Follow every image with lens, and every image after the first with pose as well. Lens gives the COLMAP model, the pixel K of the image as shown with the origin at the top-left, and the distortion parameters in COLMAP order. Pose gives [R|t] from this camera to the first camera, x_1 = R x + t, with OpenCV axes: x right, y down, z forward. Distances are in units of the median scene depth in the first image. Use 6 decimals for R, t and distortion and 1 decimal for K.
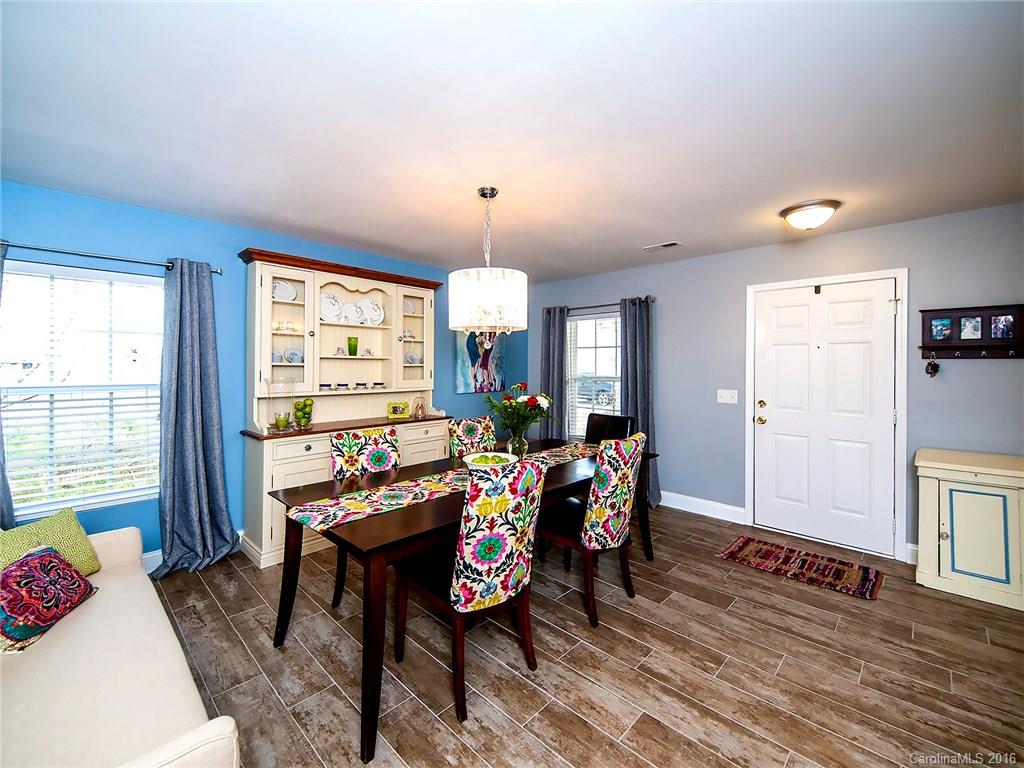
lens RADIAL K [[431.1, 0, 506.7], [0, 431.1, 364.5], [0, 0, 1]] dist [0.026093, -0.009093]
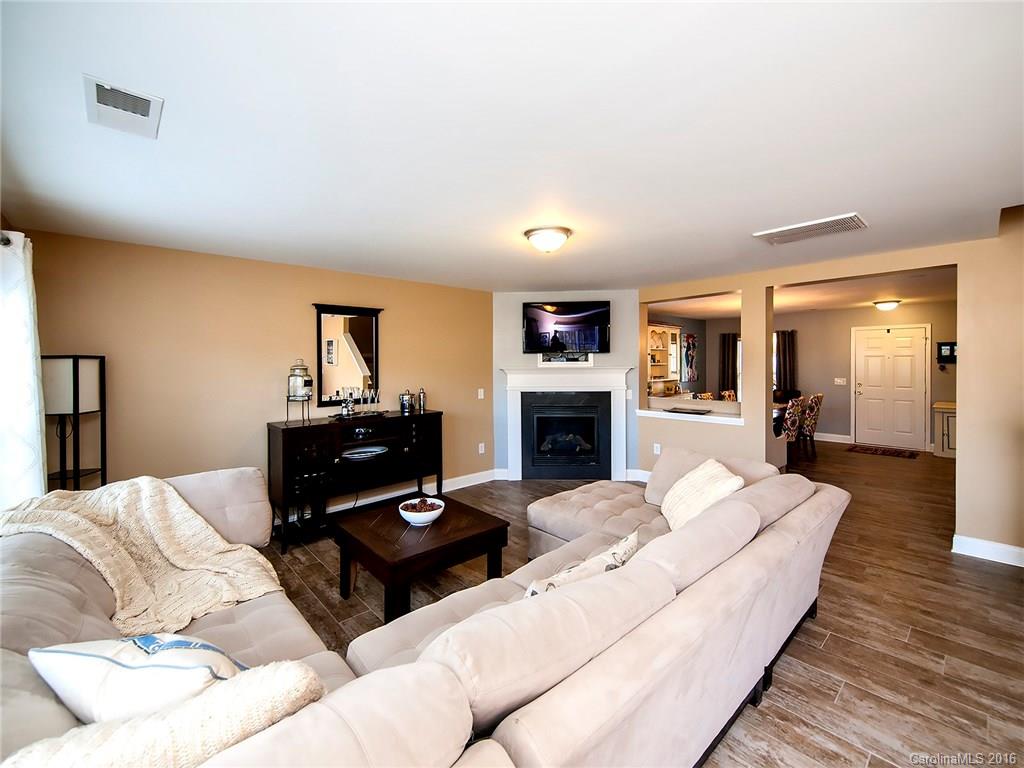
lens RADIAL K [[431.1, 0, 506.7], [0, 431.1, 364.5], [0, 0, 1]] dist [0.026093, -0.009093]
pose [[0.997340, -0.012857, -0.071743, -1.143263], [0.013626, 0.999855, 0.010234, -0.060792], [0.071601, -0.011184, 0.997371, -1.455228]]
